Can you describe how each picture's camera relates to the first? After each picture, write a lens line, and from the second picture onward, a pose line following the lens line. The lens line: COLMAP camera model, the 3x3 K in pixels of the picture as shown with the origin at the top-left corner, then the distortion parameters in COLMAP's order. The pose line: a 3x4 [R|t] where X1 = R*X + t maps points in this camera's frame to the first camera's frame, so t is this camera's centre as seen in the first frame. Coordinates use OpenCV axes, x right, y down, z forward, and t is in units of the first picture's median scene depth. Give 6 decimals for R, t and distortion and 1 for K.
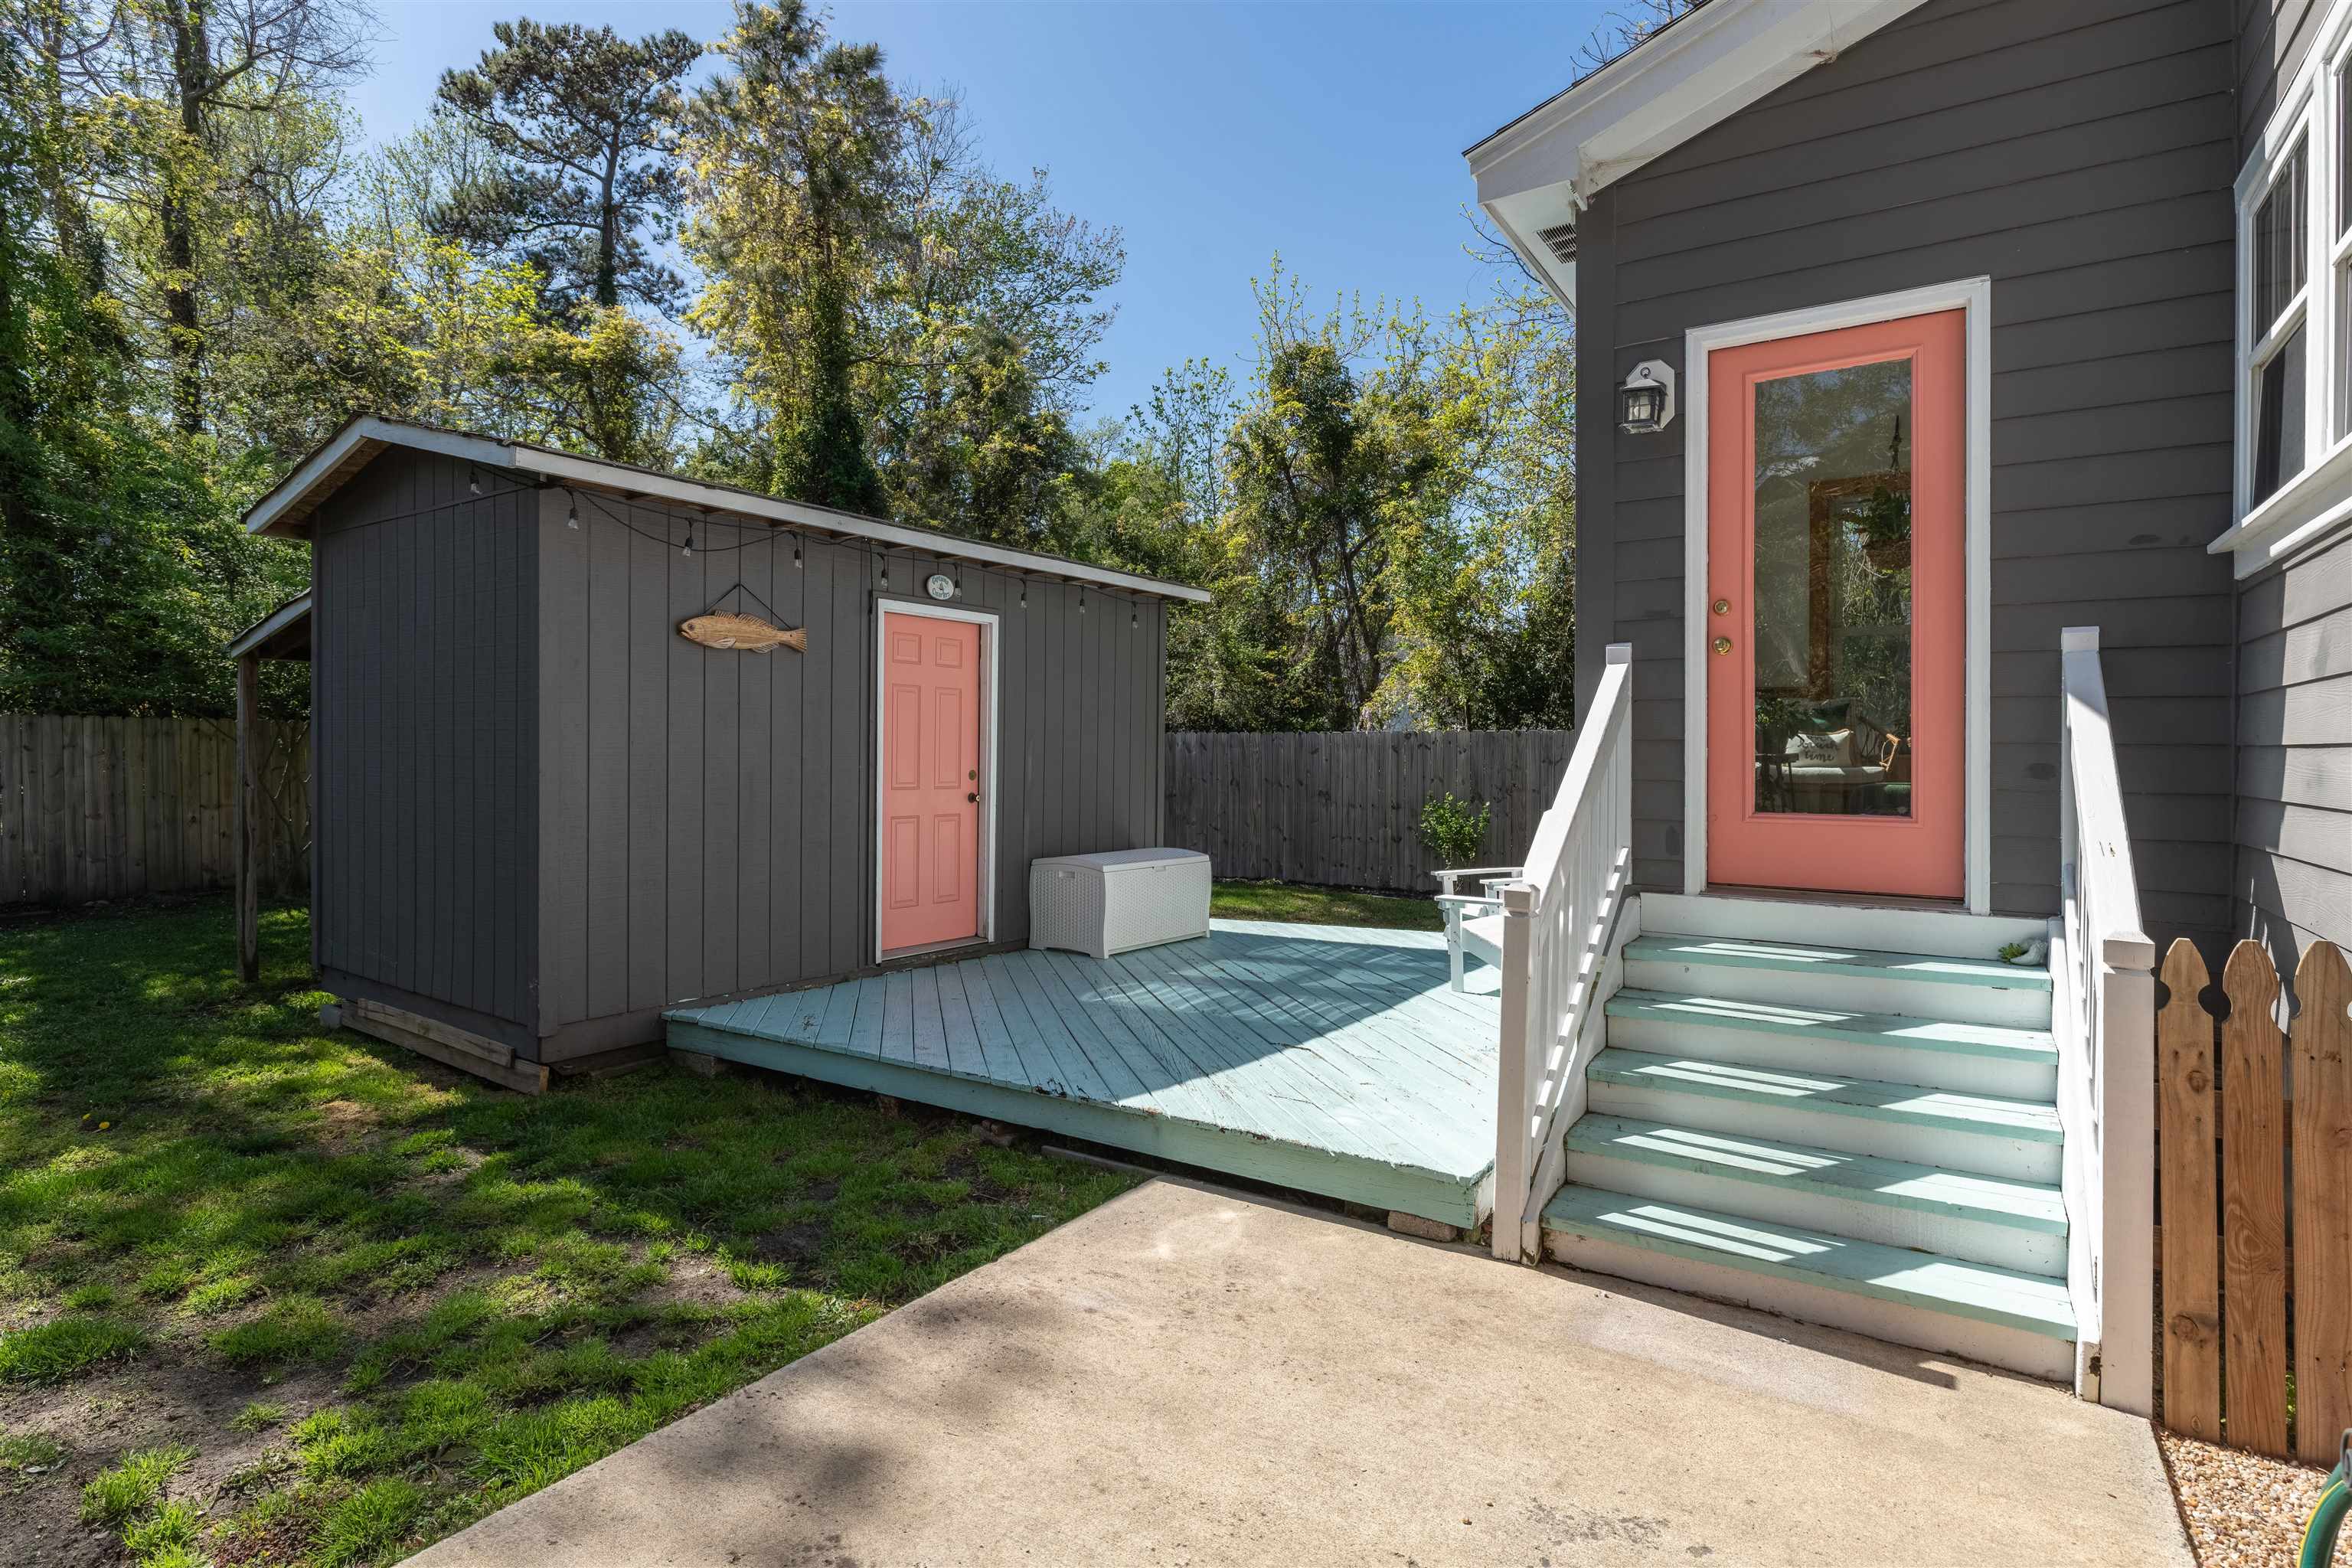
lens RADIAL K [[1640.4, 0, 1176.0], [0, 1640.4, 784.0], [0, 0, 1]] dist [-0.003574, 0.002061]
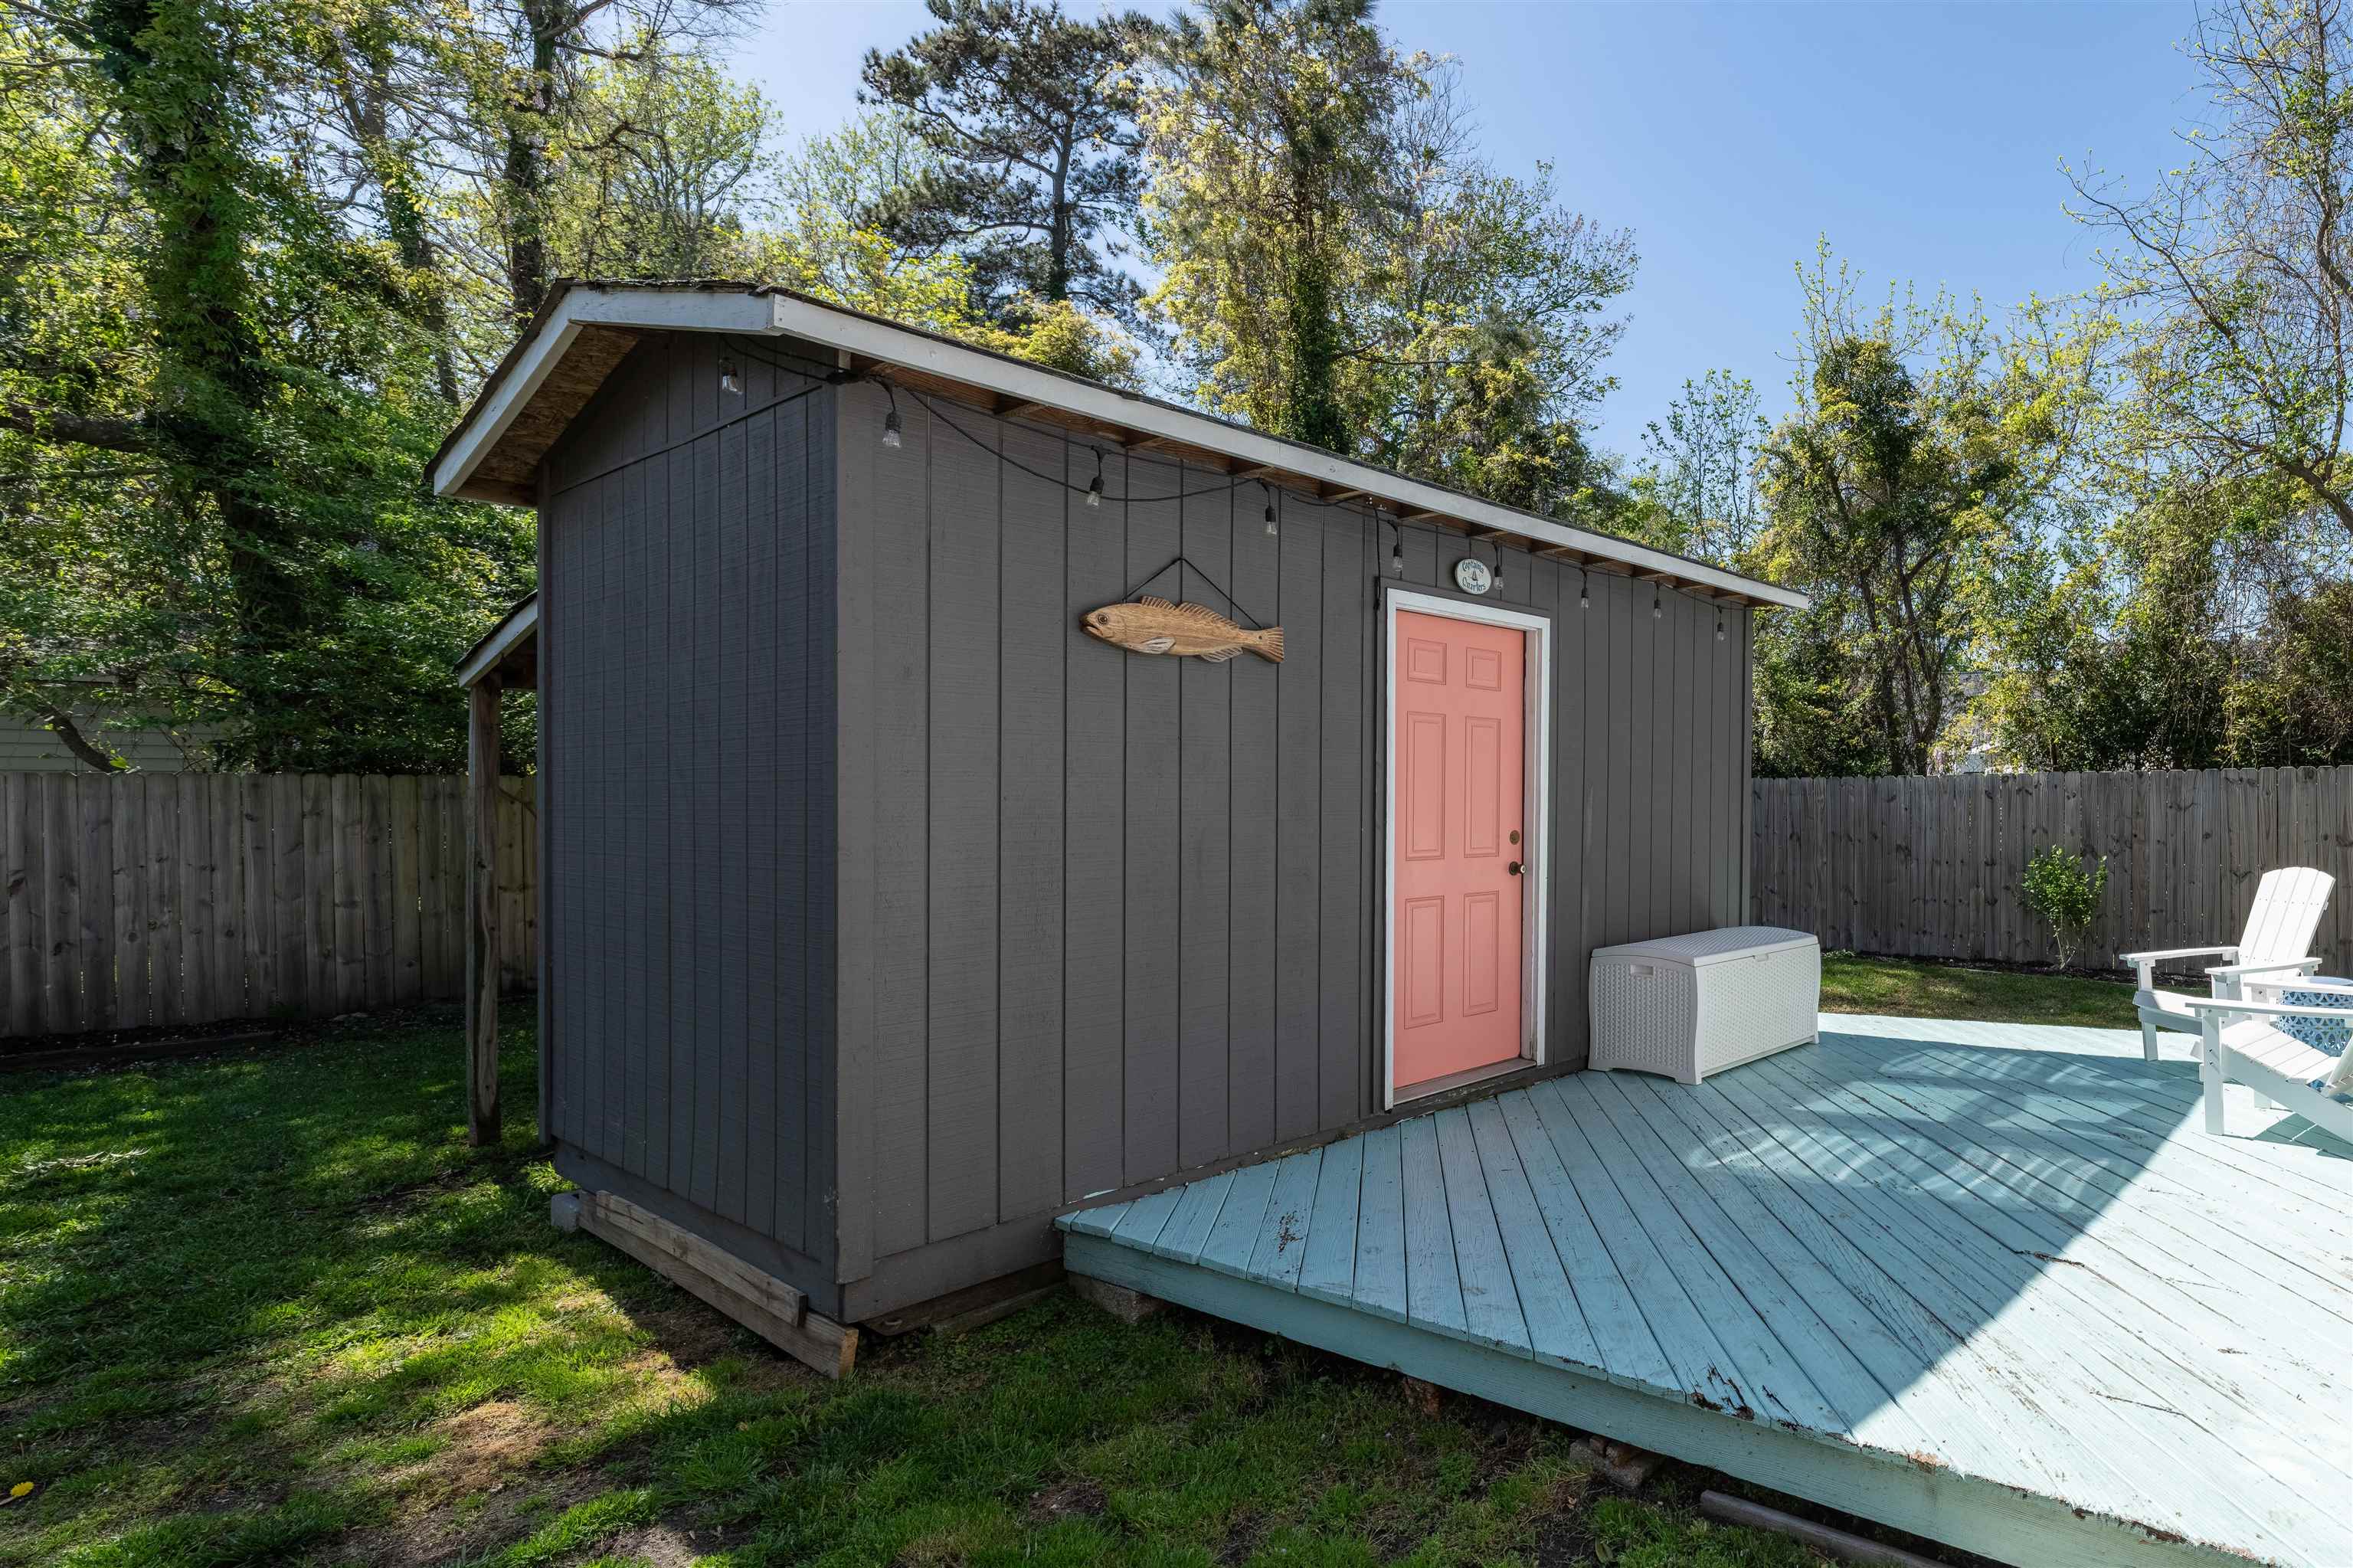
lens RADIAL K [[1139.8, 0, 960.8], [0, 1139.8, 836.1], [0, 0, 1]] dist [0.001667, -0.000513]
pose [[0.877996, 0.000850, -0.478667, -0.093578], [0.002590, 0.999975, 0.006527, -0.009538], [0.478660, -0.006971, 0.877973, 0.417884]]
